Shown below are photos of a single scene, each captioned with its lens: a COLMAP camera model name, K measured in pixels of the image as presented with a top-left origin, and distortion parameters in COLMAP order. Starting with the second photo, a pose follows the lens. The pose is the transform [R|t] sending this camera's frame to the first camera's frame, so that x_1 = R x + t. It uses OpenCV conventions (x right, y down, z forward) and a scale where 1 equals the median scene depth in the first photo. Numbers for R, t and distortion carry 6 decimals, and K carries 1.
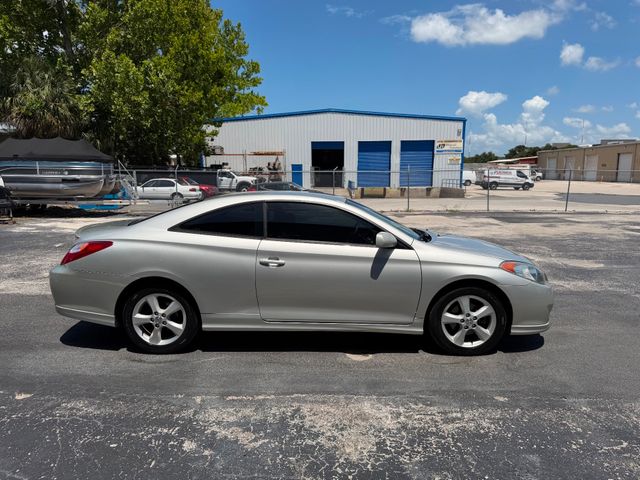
lens RADIAL K [[454.2, 0, 319.7], [0, 454.2, 254.6], [0, 0, 1]] dist [0.024912, -0.034312]
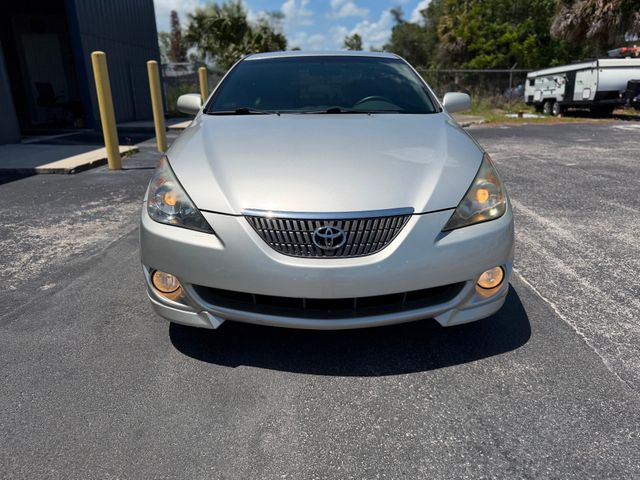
lens RADIAL K [[454.2, 0, 322.0], [0, 454.2, 240.1], [0, 0, 1]] dist [0.024912, -0.034312]
pose [[0.024875, 0.317054, -0.948081, 0.231965], [-0.155689, 0.938032, 0.309609, -0.021769], [0.987493, 0.139904, 0.072695, 0.277542]]
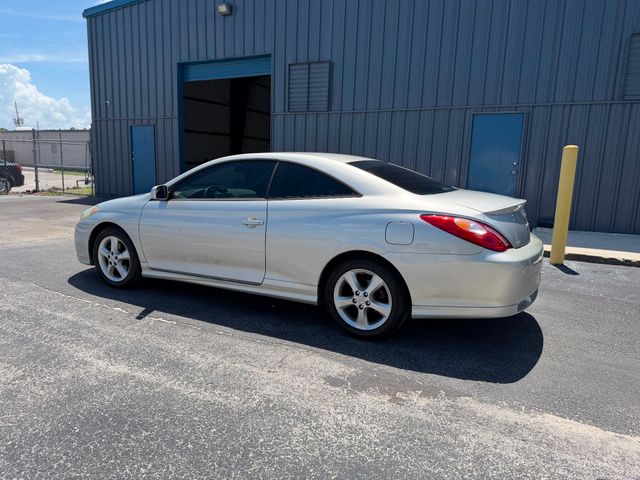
lens RADIAL K [[454.2, 0, 317.8], [0, 454.2, 242.5], [0, 0, 1]] dist [0.024912, -0.034312]
pose [[-0.891393, -0.098468, 0.442405, -0.154043], [0.052212, 0.947306, 0.316048, -0.073616], [-0.450213, 0.304822, -0.839281, 0.516921]]
